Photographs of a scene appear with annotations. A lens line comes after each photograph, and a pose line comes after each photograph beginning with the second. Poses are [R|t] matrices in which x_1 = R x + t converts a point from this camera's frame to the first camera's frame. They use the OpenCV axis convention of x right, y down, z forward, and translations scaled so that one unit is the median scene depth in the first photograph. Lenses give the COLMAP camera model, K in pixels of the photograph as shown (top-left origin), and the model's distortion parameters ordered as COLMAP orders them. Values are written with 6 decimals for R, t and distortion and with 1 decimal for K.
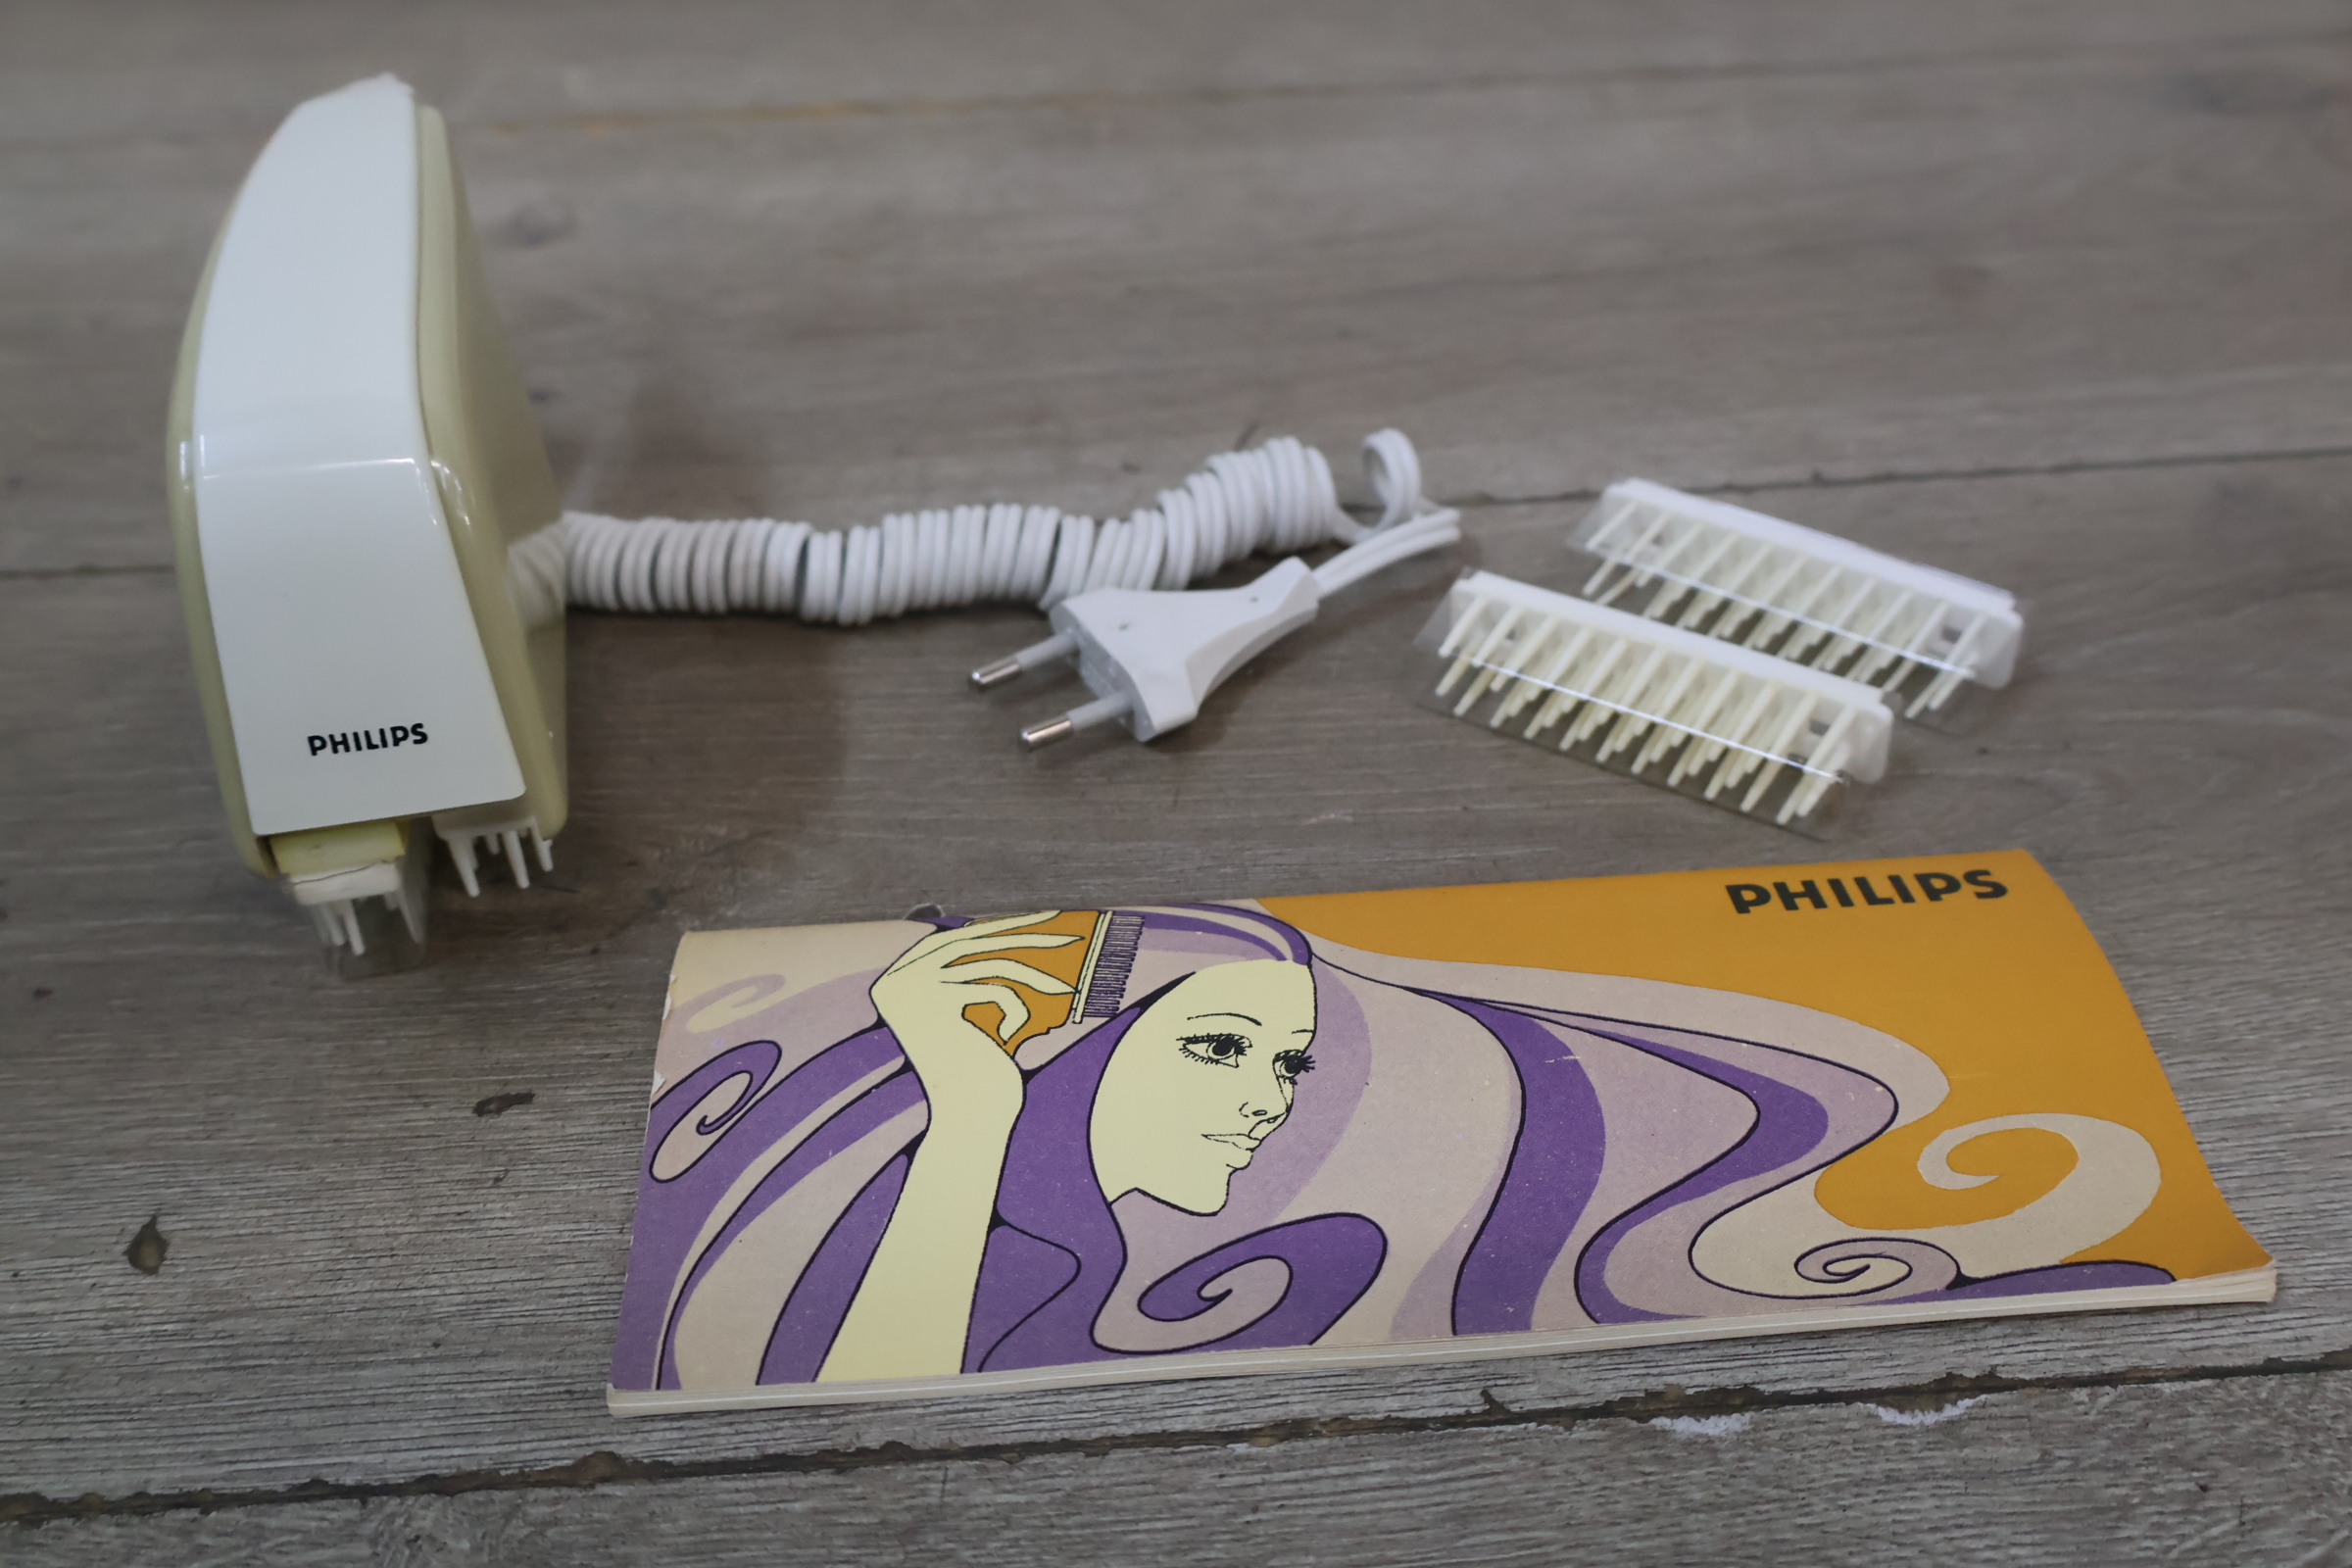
lens RADIAL K [[2630.7, 0, 1176.0], [0, 2630.7, 784.0], [0, 0, 1]] dist [0.001089, 0.020663]
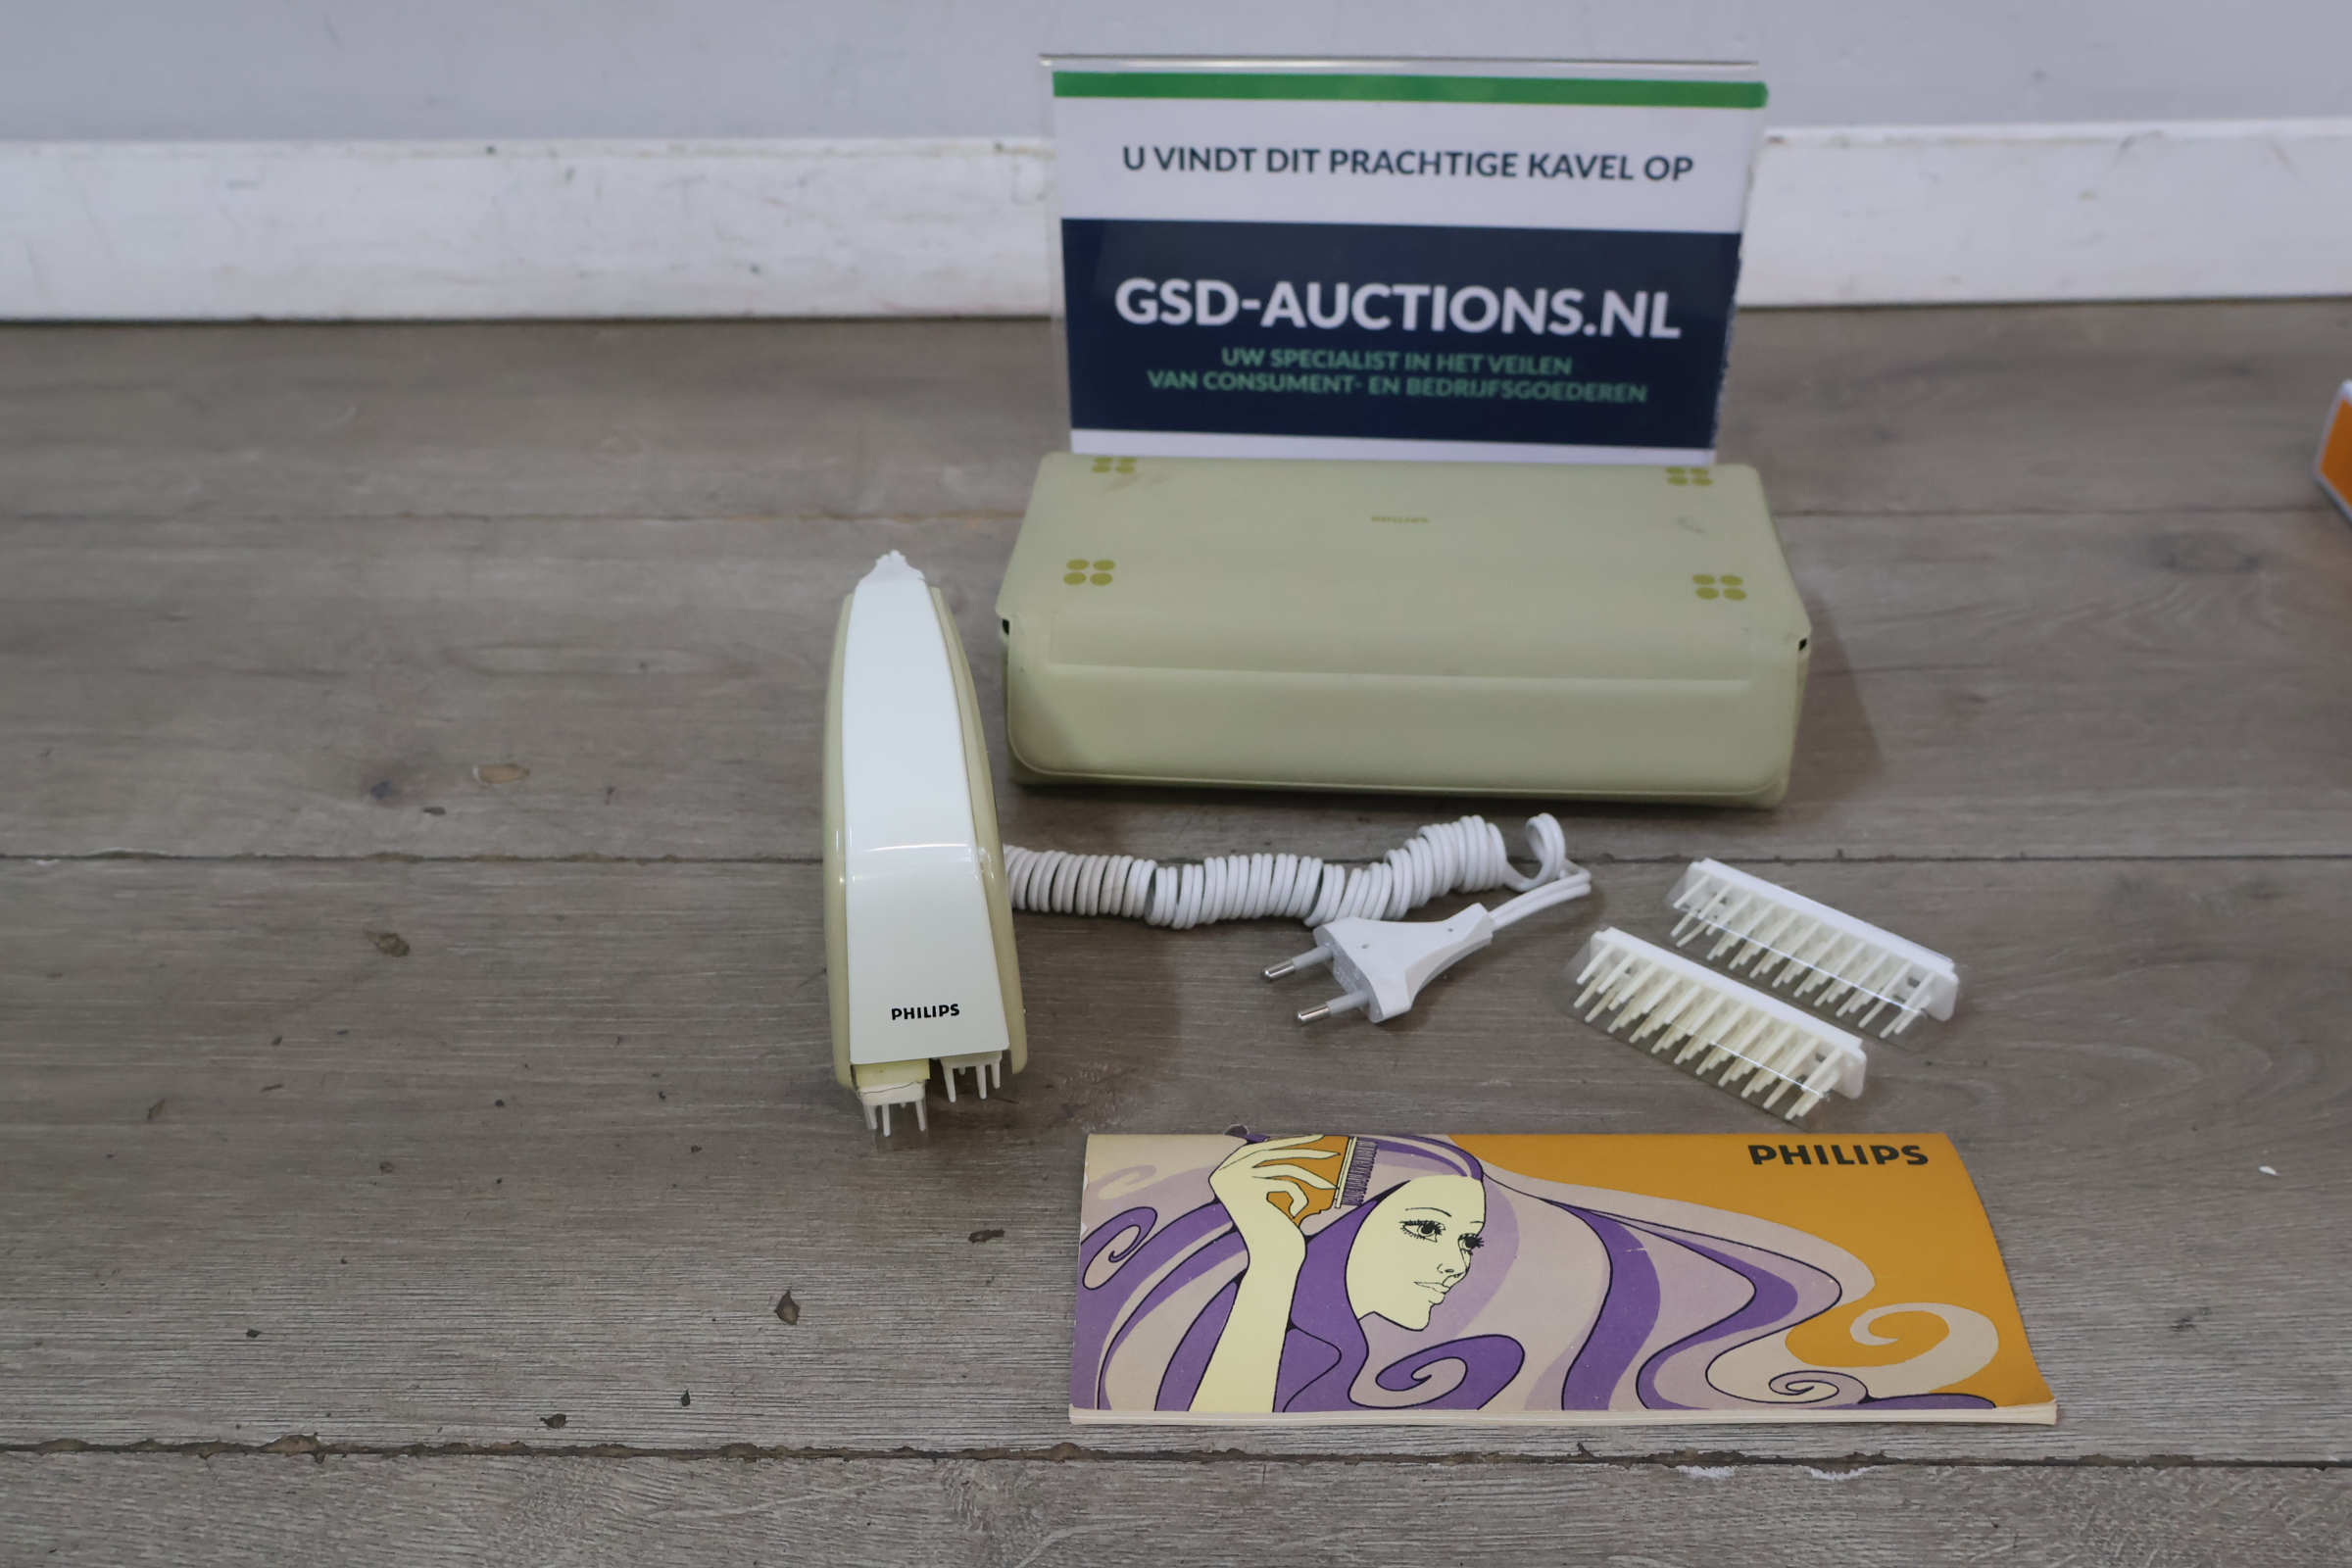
lens RADIAL K [[2313.0, 0, 1176.0], [0, 2313.0, 784.0], [0, 0, 1]] dist [0.016298, 0.026009]
pose [[0.996098, 0.049156, -0.073298, -0.044198], [-0.055024, 0.995250, -0.080311, -0.049336], [0.069002, 0.084031, 0.994071, -0.448329]]
